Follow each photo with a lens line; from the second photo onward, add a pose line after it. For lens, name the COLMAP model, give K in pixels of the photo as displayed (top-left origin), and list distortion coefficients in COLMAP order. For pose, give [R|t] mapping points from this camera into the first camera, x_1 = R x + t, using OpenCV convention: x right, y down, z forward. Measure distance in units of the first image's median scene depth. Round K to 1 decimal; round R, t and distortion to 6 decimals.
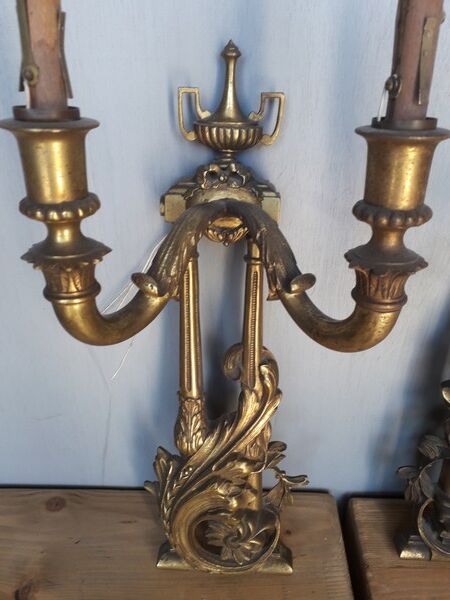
lens RADIAL K [[480.4, 0, 225.0], [0, 480.4, 300.0], [0, 0, 1]] dist [0.044702, -0.092253]
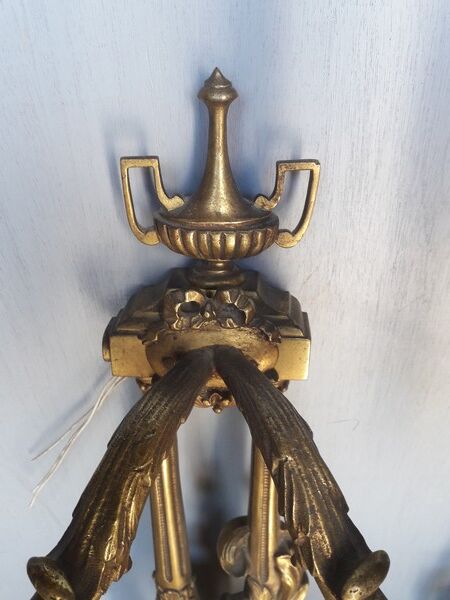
lens RADIAL K [[480.4, 0, 225.0], [0, 480.4, 300.0], [0, 0, 1]] dist [0.044702, -0.092253]
pose [[0.999705, -0.011926, -0.021151, 0.021813], [0.013737, 0.996056, 0.087652, -0.265568], [0.020022, -0.087917, 0.995927, 0.370487]]
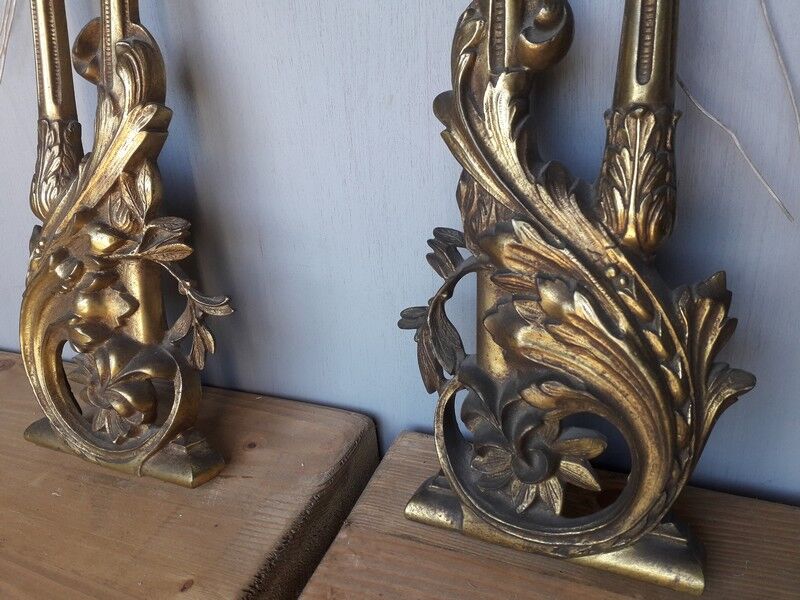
lens RADIAL K [[640.6, 0, 402.1], [0, 640.6, 324.4], [0, 0, 1]] dist [0.044702, -0.092253]
pose [[0.924552, 0.091077, -0.370011, 0.703966], [-0.138836, 0.984786, -0.104508, 0.502762], [0.354863, 0.147993, 0.923130, 0.452088]]
